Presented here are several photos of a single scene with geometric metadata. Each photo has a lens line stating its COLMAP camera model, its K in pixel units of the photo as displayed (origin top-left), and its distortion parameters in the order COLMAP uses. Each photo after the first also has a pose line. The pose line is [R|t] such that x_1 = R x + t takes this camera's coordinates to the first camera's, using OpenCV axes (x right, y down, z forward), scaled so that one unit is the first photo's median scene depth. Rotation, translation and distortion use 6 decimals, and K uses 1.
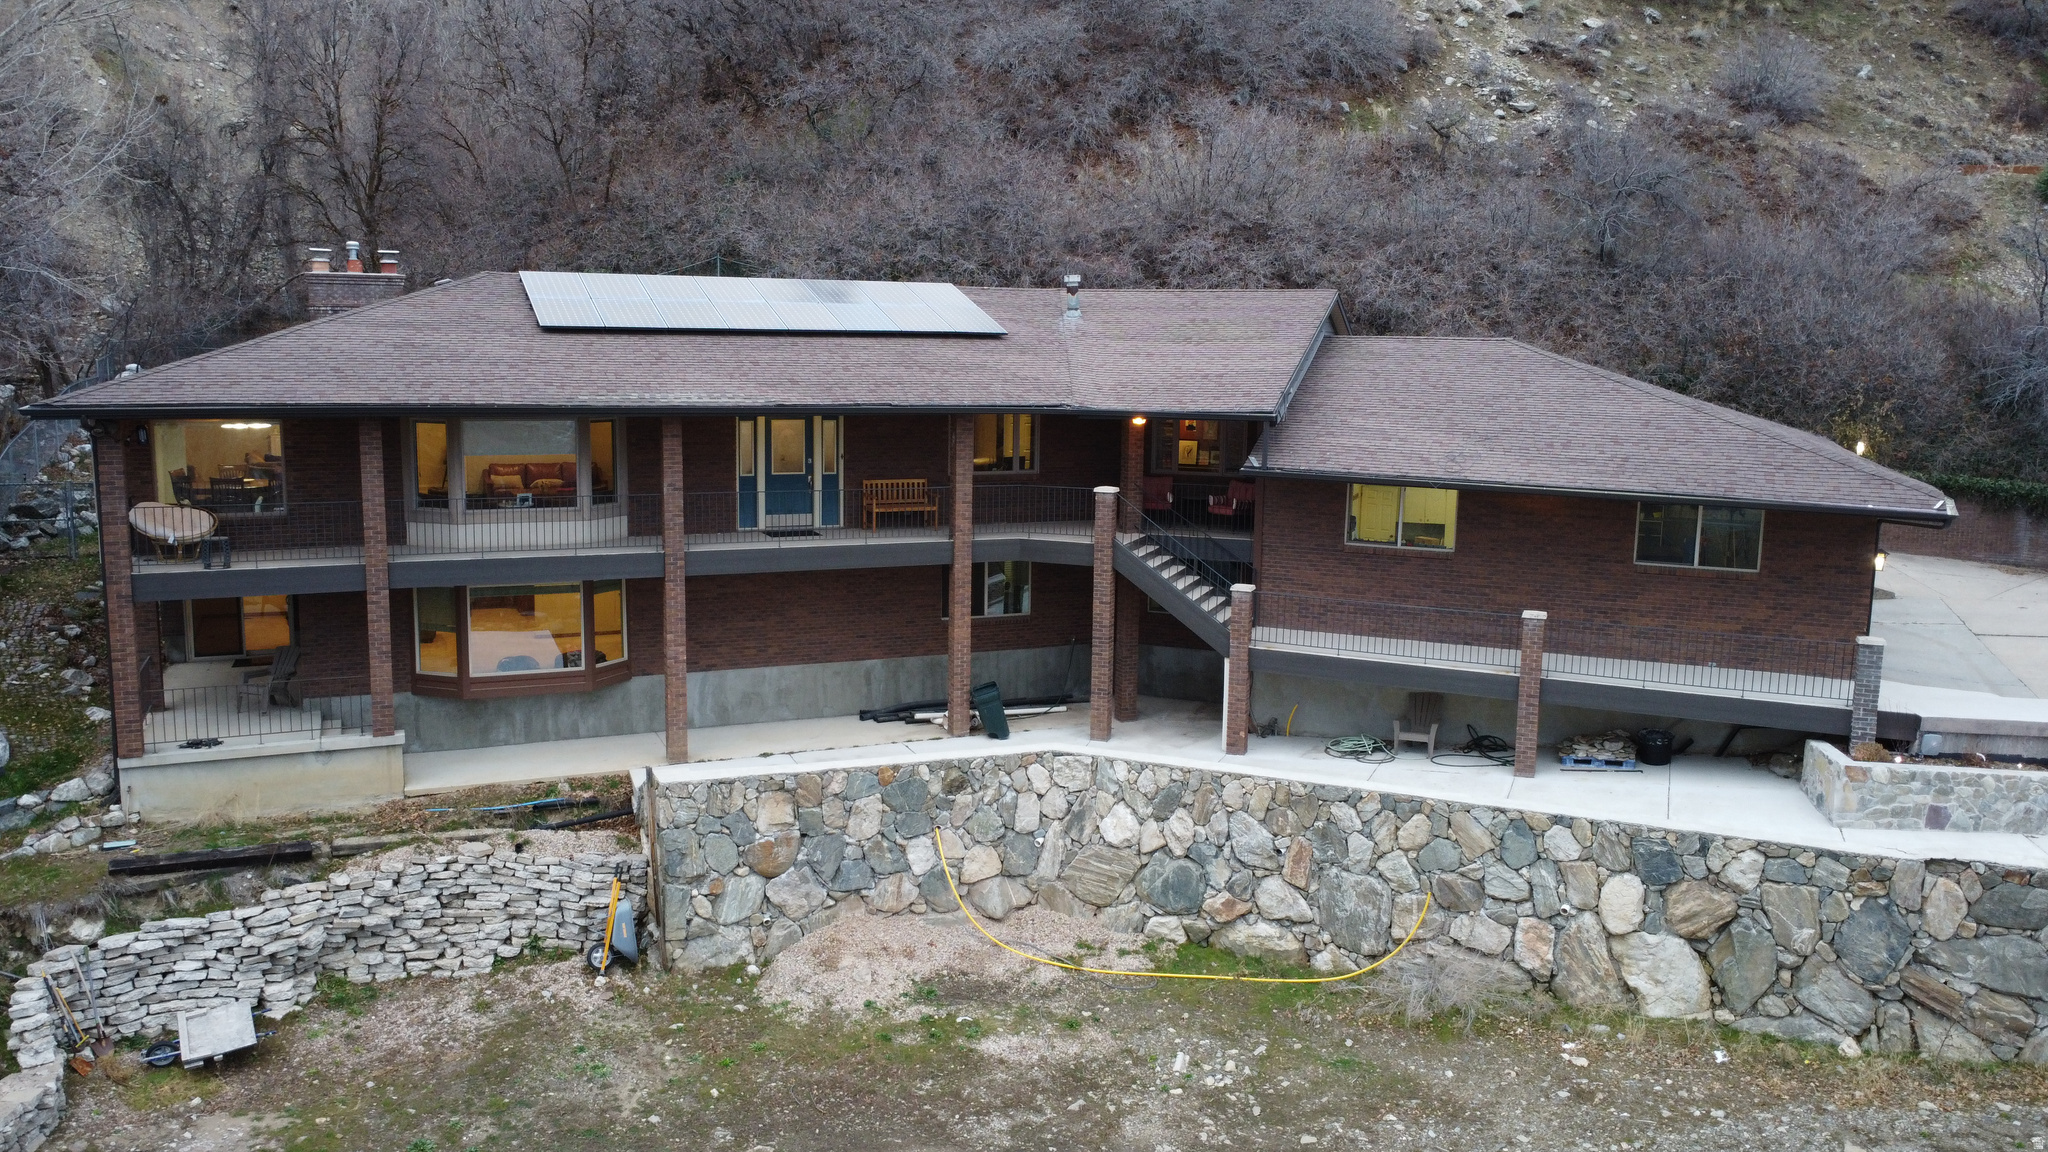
lens RADIAL K [[1534.0, 0, 998.8], [0, 1534.0, 565.3], [0, 0, 1]] dist [0.001817, 0.001626]
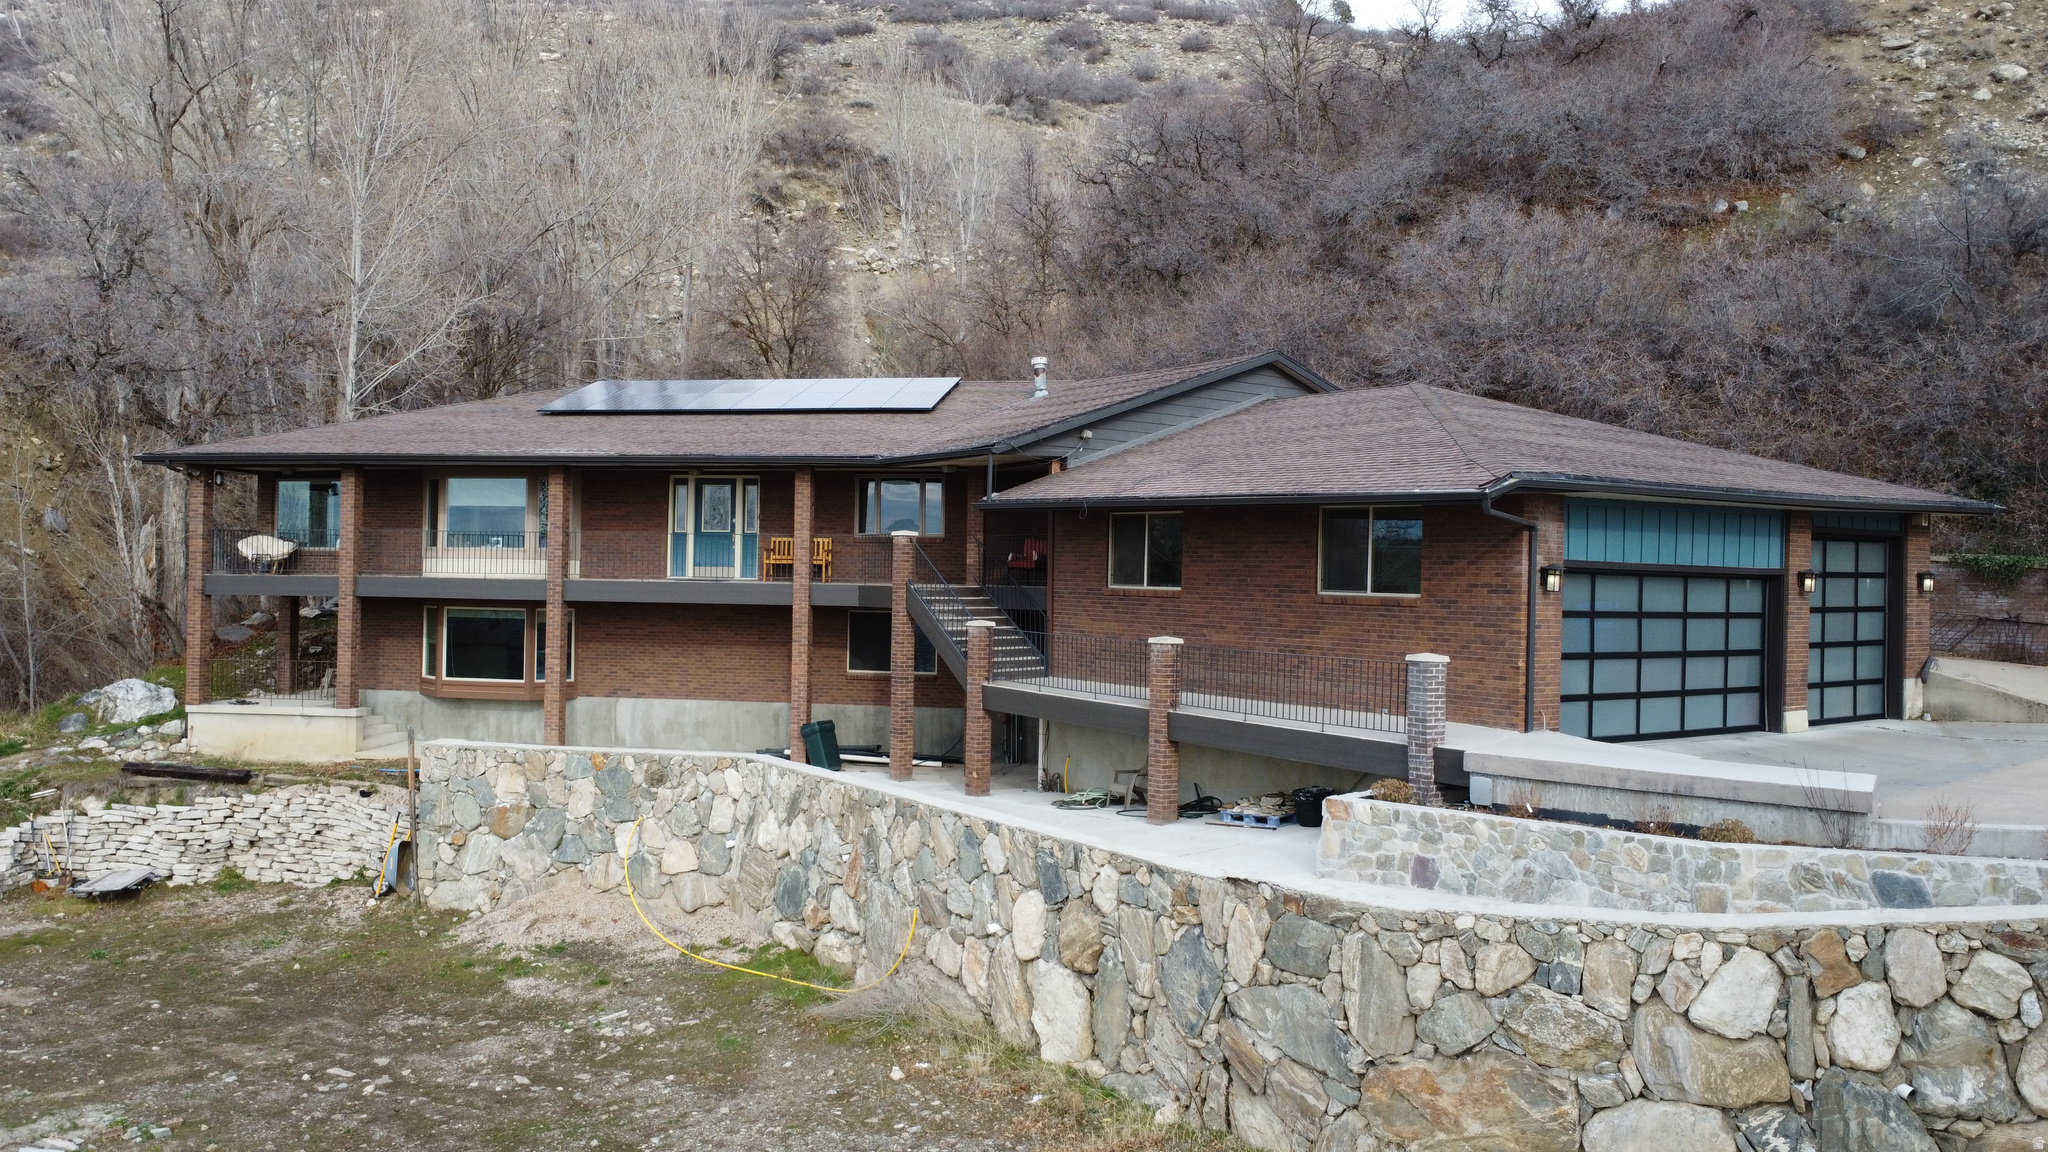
lens RADIAL K [[1534.0, 0, 998.8], [0, 1534.0, 565.3], [0, 0, 1]] dist [0.001817, 0.001626]
pose [[0.835959, -0.006905, -0.548749, 0.824159], [-0.081995, 0.987126, -0.137331, 0.130021], [0.542632, 0.159798, 0.824630, 0.212321]]
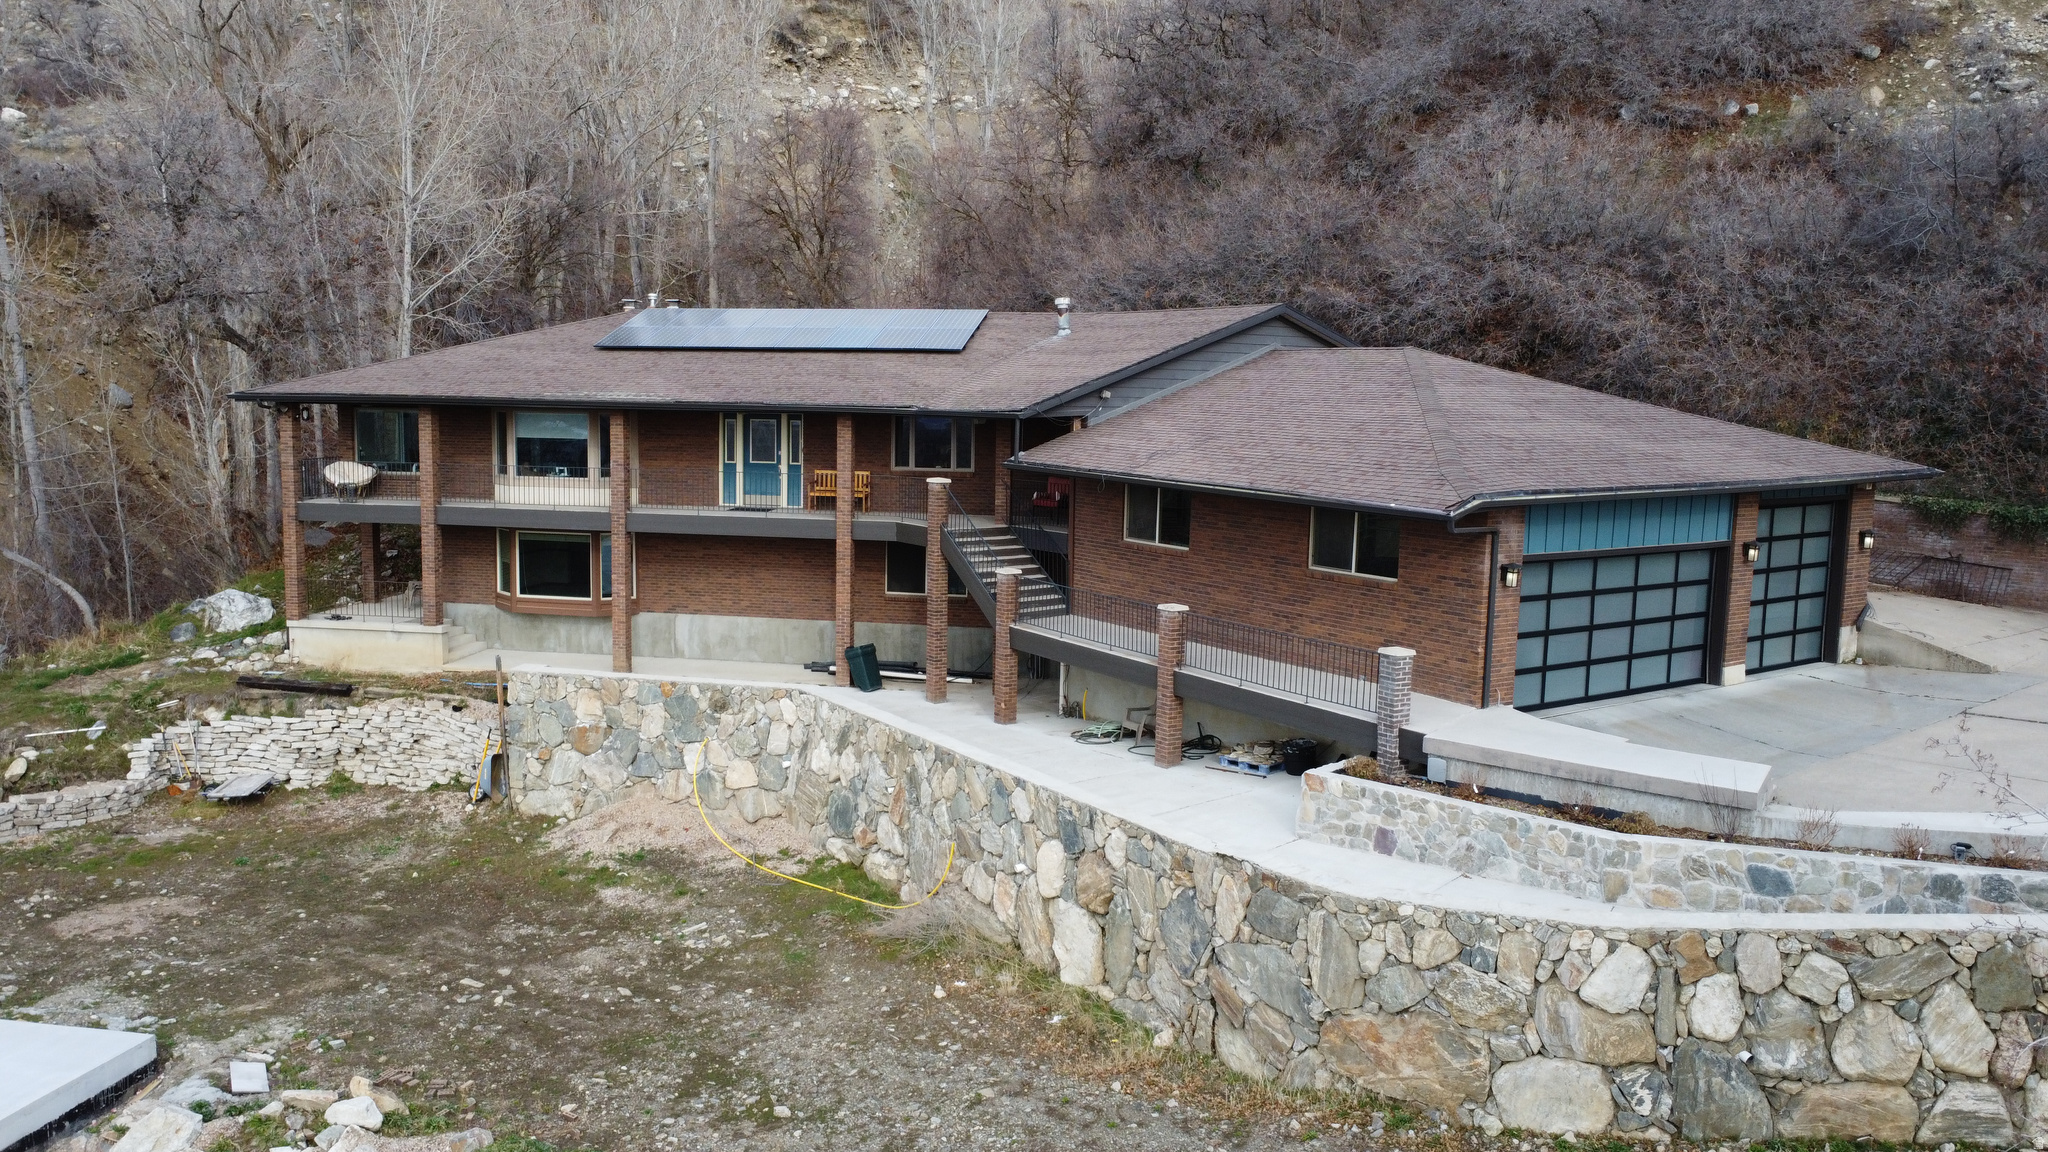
lens RADIAL K [[1534.0, 0, 998.8], [0, 1534.0, 565.3], [0, 0, 1]] dist [0.001817, 0.001626]
pose [[0.828092, 0.061884, -0.557166, 0.885391], [-0.084785, 0.996281, -0.015356, 0.032219], [0.554144, 0.059955, 0.830259, 0.096543]]
